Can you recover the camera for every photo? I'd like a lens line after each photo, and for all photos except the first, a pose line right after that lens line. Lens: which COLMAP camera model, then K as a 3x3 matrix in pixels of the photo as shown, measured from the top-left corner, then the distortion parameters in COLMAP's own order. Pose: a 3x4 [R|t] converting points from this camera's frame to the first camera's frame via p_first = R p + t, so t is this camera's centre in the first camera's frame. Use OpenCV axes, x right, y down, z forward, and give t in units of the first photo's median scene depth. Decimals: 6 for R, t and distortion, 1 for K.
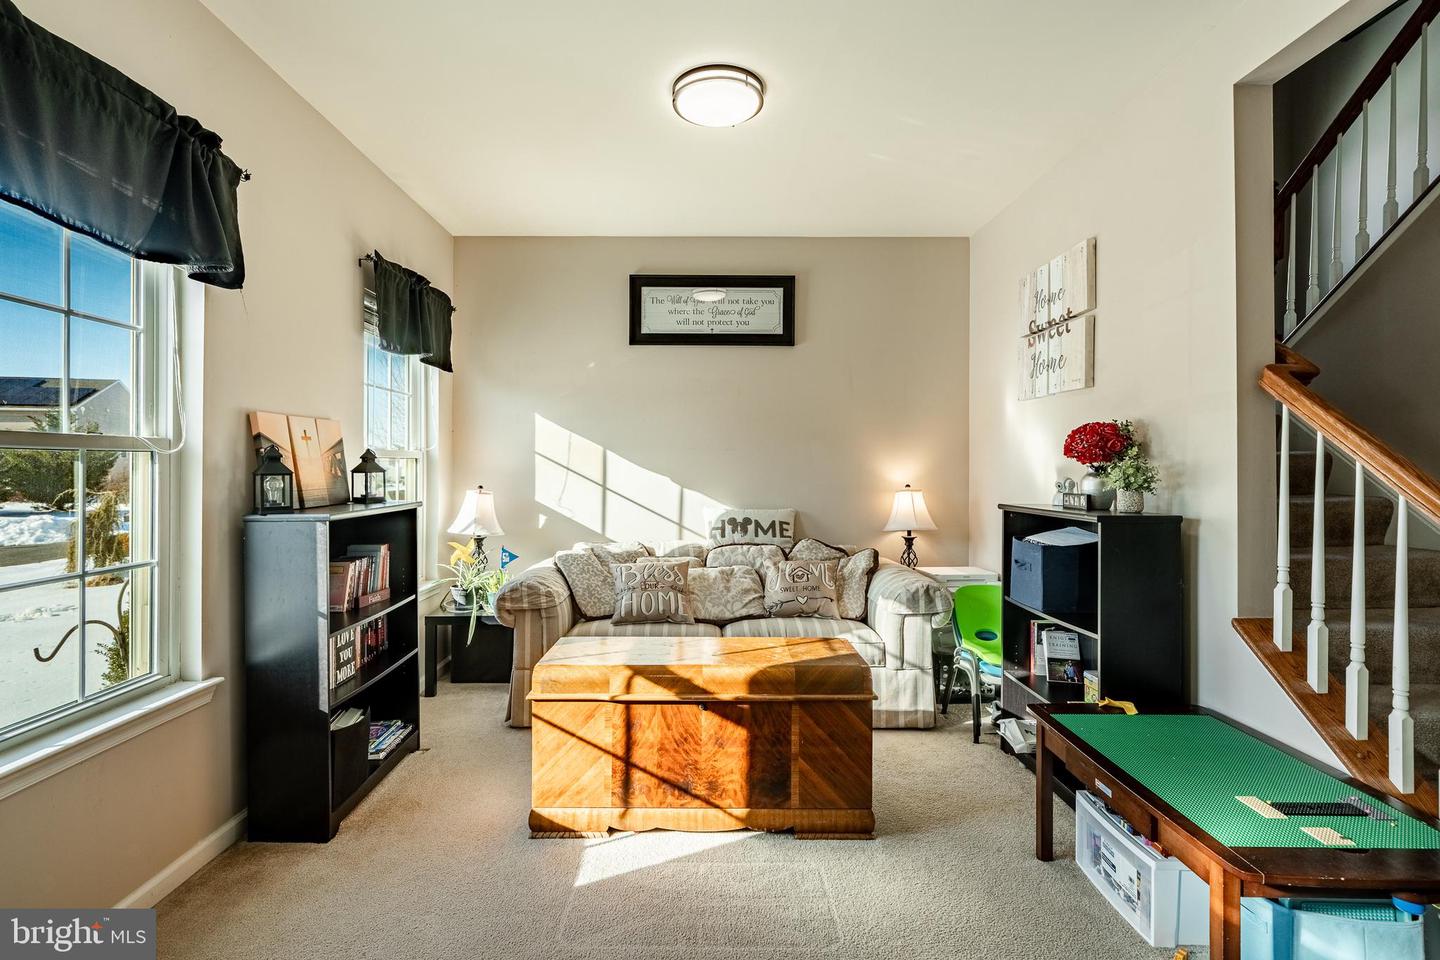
lens RADIAL K [[657.1, 0, 717.1], [0, 657.1, 466.8], [0, 0, 1]] dist [-0.012861, -0.000085]
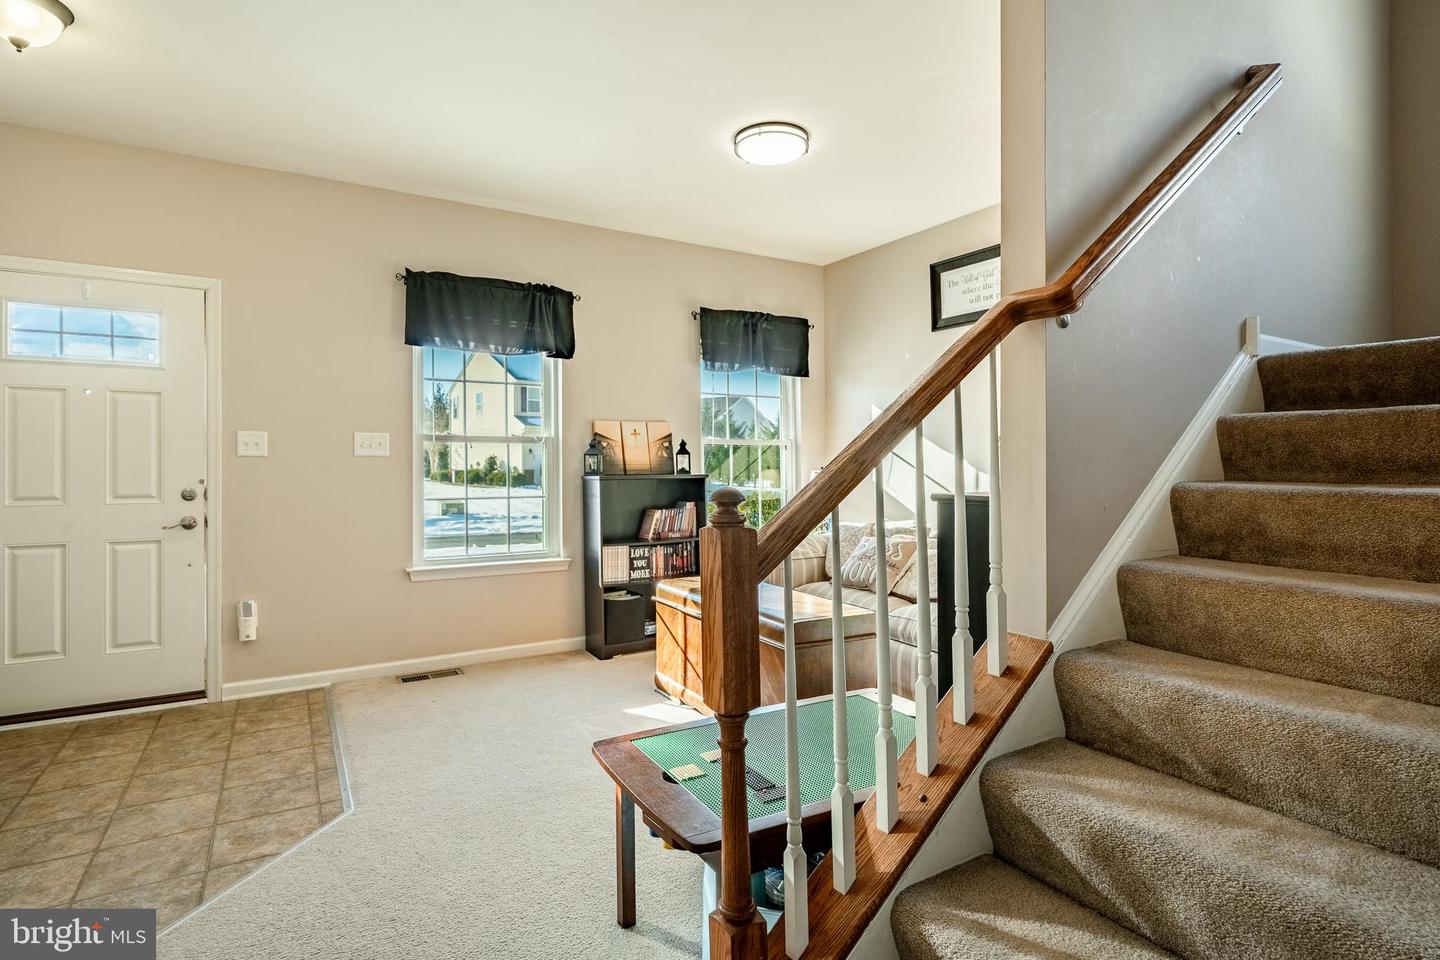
lens RADIAL K [[723.0, 0, 719.6], [0, 723.0, 453.5], [0, 0, 1]] dist [0.001073, -0.000008]
pose [[0.507783, -0.007997, -0.861448, 1.099994], [-0.002234, 0.999941, -0.010600, 0.026493], [0.861482, 0.007307, 0.507735, 0.235166]]
